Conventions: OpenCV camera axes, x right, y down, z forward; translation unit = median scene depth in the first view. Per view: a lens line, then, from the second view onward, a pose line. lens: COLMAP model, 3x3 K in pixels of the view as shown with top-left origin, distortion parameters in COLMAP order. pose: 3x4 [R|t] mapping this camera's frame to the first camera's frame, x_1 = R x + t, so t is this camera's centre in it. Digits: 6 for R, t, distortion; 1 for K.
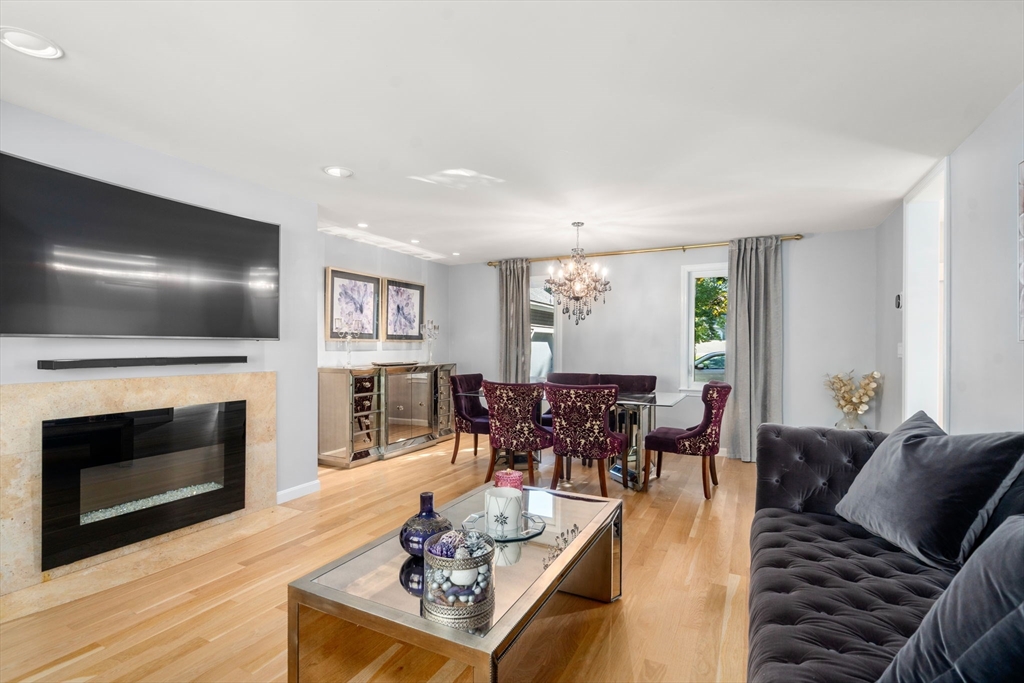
lens RADIAL K [[472.8, 0, 510.1], [0, 472.8, 349.1], [0, 0, 1]] dist [-0.001431, -0.000469]
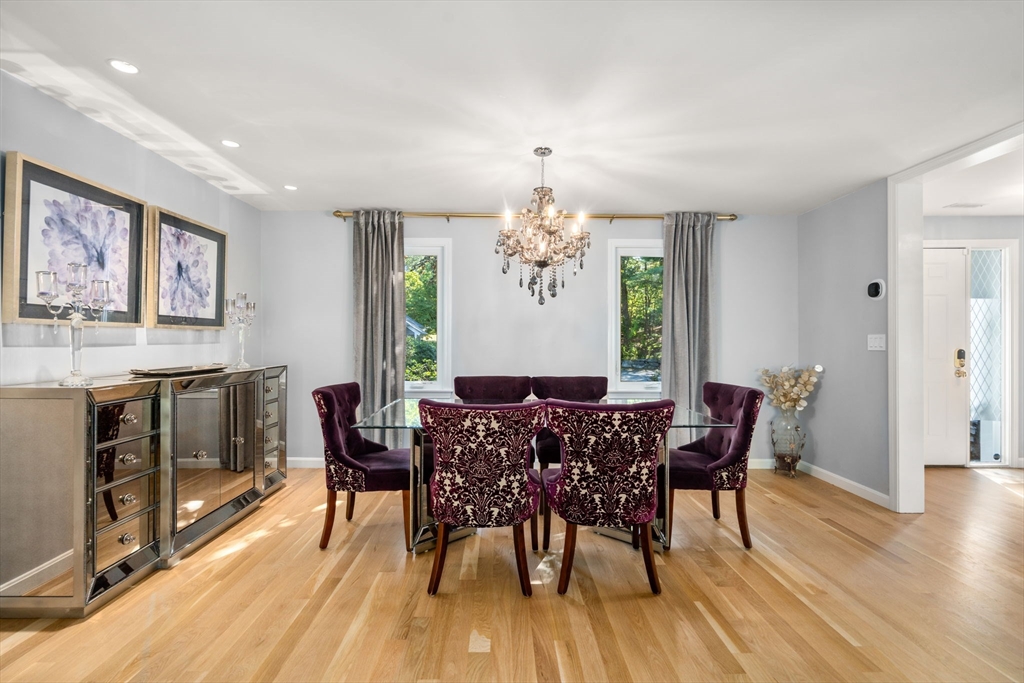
lens RADIAL K [[468.4, 0, 510.4], [0, 468.4, 339.6], [0, 0, 1]] dist [0.001059, -0.000033]
pose [[0.882367, 0.000534, 0.470562, -0.178647], [0.001404, 0.999992, -0.003768, -0.000545], [-0.470560, 0.003985, 0.882359, 0.393461]]
